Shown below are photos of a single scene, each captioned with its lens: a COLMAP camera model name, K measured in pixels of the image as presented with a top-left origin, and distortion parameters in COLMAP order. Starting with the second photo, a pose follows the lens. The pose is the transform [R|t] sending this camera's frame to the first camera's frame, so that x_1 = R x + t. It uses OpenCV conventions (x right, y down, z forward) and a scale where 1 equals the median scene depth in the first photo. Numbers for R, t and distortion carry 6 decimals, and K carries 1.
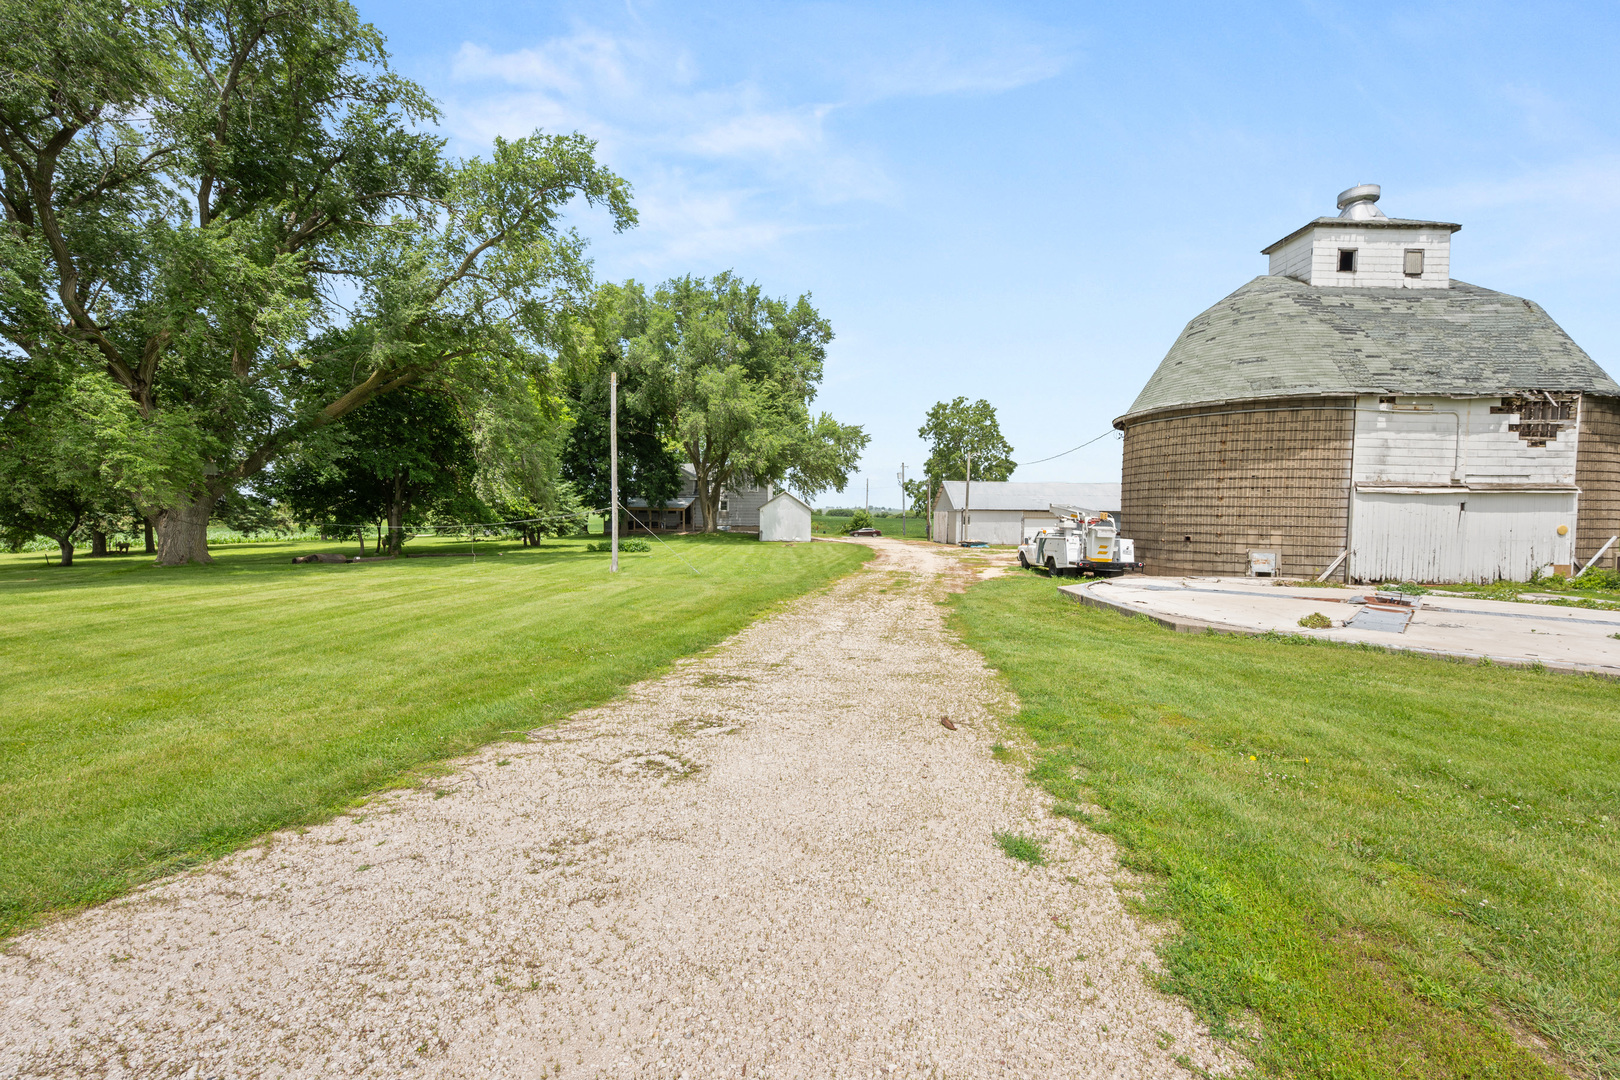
lens RADIAL K [[651.5, 0, 810.0], [0, 651.5, 540.0], [0, 0, 1]] dist [0.000035, -0.000002]
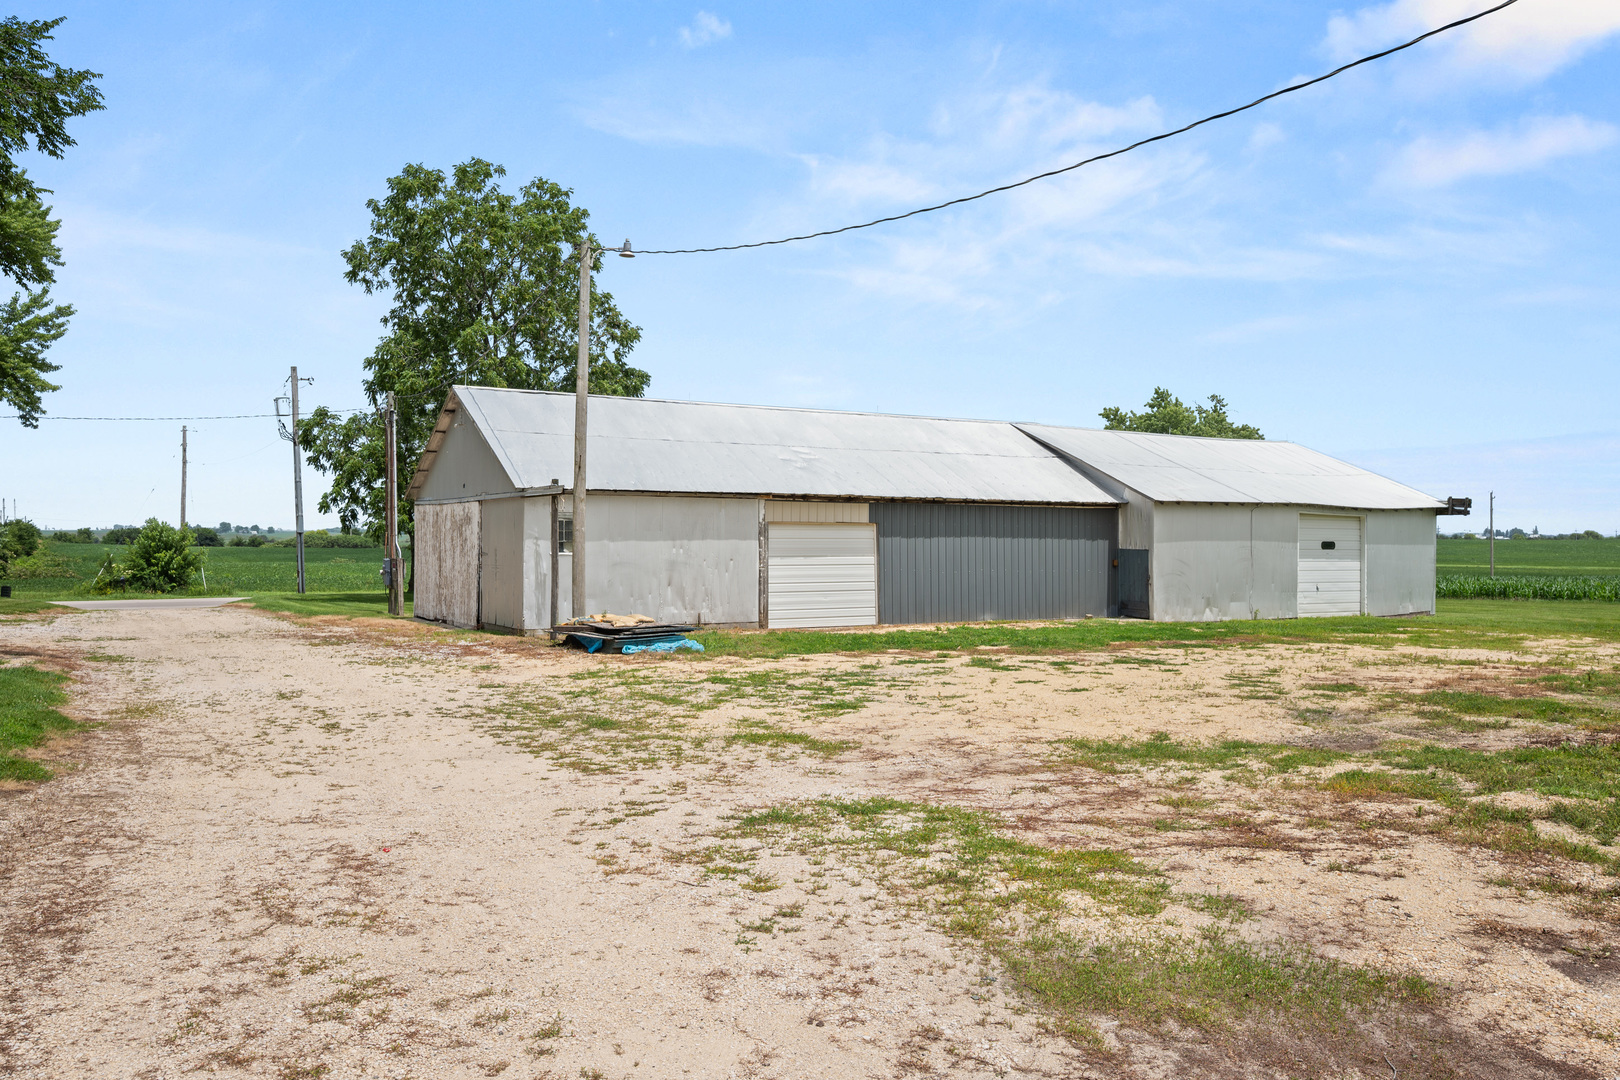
lens RADIAL K [[1218.5, 0, 810.0], [0, 1218.5, 570.7], [0, 0, 1]] dist [0.001534, 0.000790]
pose [[0.859824, -0.013988, 0.510398, 0.059271], [0.021992, 0.999712, -0.009649, -0.006918], [-0.510116, 0.019521, 0.859884, 0.393522]]
